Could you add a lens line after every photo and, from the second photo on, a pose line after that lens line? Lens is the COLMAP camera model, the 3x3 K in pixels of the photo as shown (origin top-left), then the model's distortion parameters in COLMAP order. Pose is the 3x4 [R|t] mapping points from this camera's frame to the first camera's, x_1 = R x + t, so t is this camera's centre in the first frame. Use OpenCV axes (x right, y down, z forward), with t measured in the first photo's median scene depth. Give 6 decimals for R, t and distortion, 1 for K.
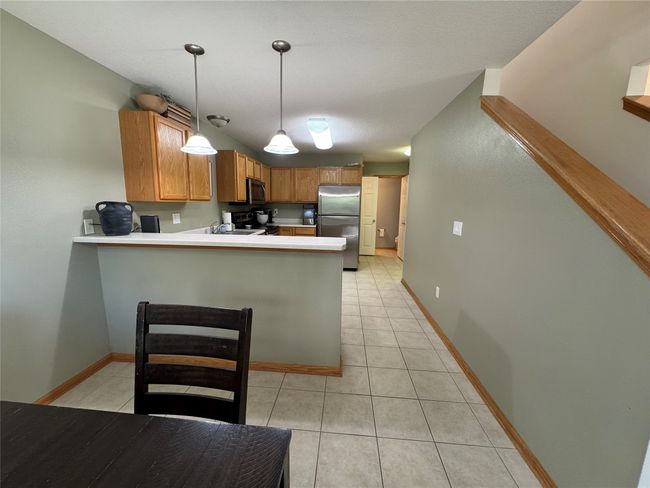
lens RADIAL K [[260.5, 0, 326.3], [0, 260.5, 244.6], [0, 0, 1]] dist [-0.002780, -0.000234]
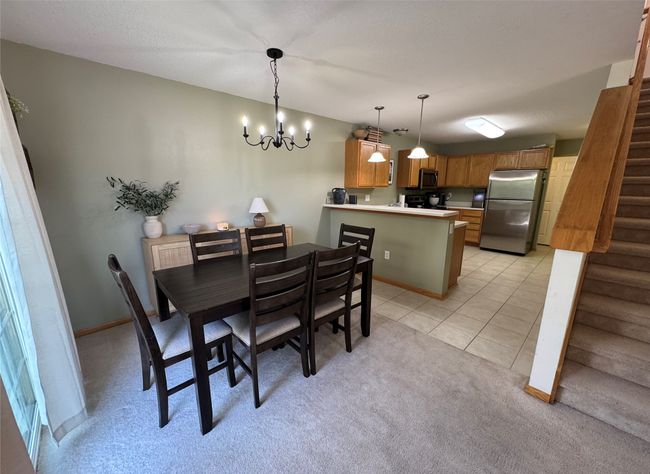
lens RADIAL K [[260.1, 0, 325.9], [0, 260.1, 243.6], [0, 0, 1]] dist [0.000664, 0.000000]
pose [[0.743109, 0.131153, -0.656192, 0.321636], [-0.097408, 0.991361, 0.087833, 0.062813], [0.662043, -0.001351, 0.749464, -0.383125]]
